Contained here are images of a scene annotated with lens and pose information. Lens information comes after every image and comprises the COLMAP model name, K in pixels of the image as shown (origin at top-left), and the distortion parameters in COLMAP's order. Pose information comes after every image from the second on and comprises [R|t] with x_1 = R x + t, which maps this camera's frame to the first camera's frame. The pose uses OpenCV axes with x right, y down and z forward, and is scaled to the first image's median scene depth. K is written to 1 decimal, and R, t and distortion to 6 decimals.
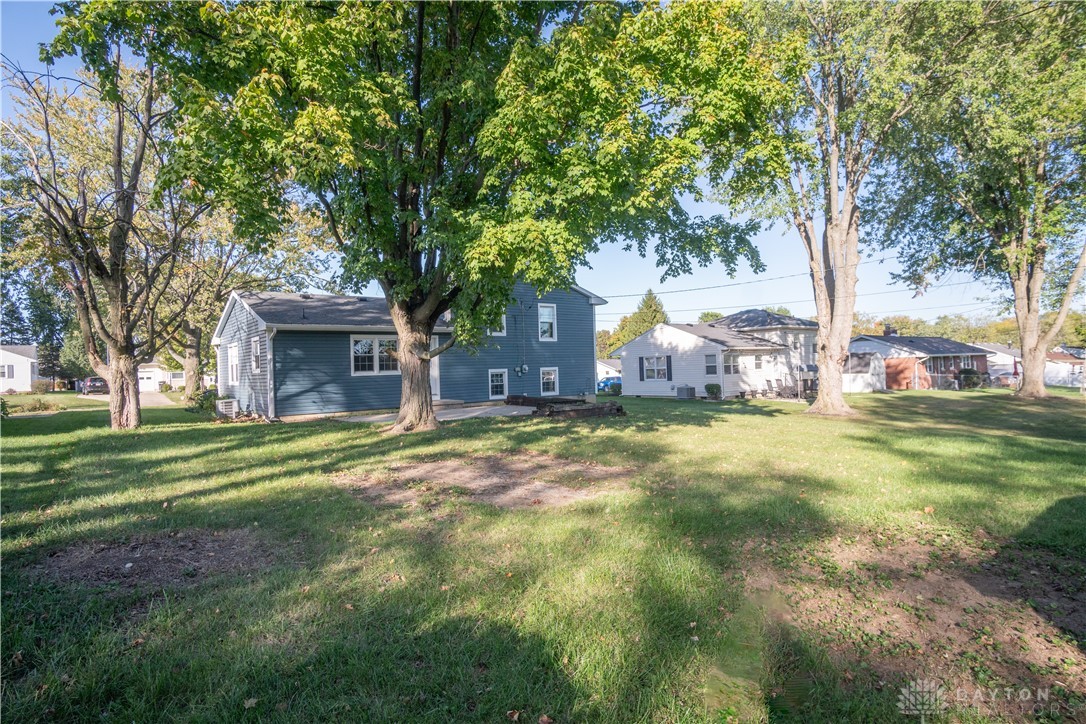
lens RADIAL K [[579.5, 0, 539.6], [0, 579.5, 364.6], [0, 0, 1]] dist [-0.022656, 0.000237]
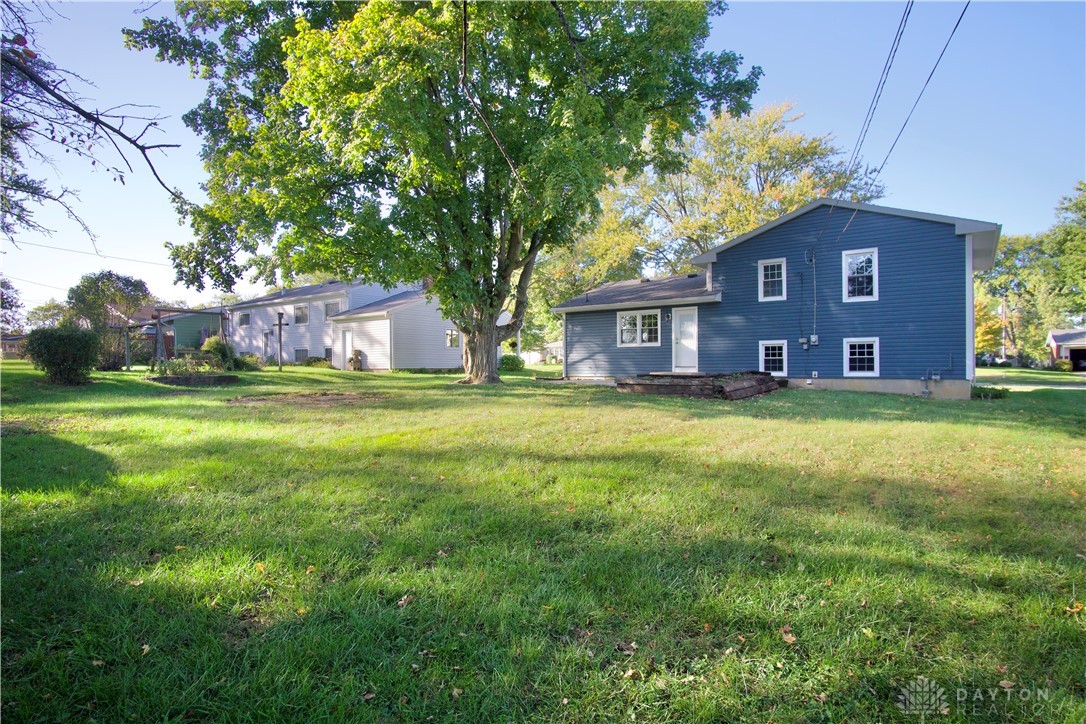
lens RADIAL K [[579.5, 0, 539.6], [0, 579.5, 364.6], [0, 0, 1]] dist [-0.022656, 0.000237]
pose [[0.294601, 0.050742, -0.954272, 0.618833], [0.024441, 0.997863, 0.060605, -0.016495], [0.955308, -0.041178, 0.292731, 0.410492]]
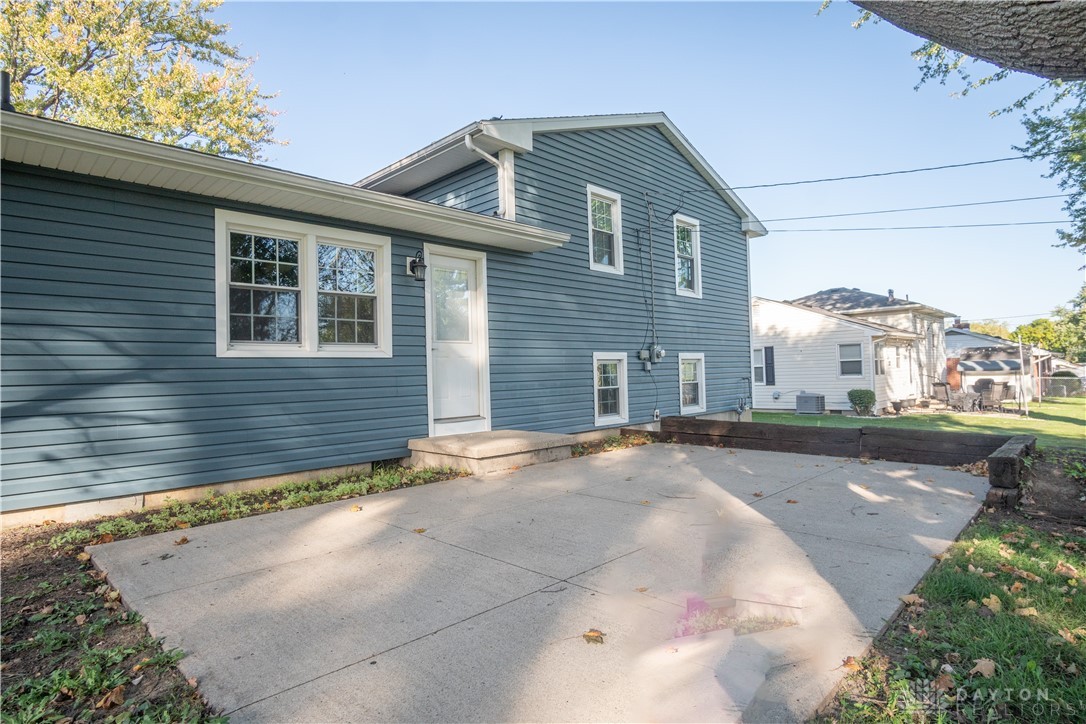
lens RADIAL K [[579.5, 0, 539.6], [0, 579.5, 364.6], [0, 0, 1]] dist [-0.022656, 0.000237]
pose [[0.992200, 0.003298, 0.124615, -0.168418], [-0.001288, 0.999868, -0.016202, 0.022797], [-0.124652, 0.015915, 0.992073, 0.576423]]
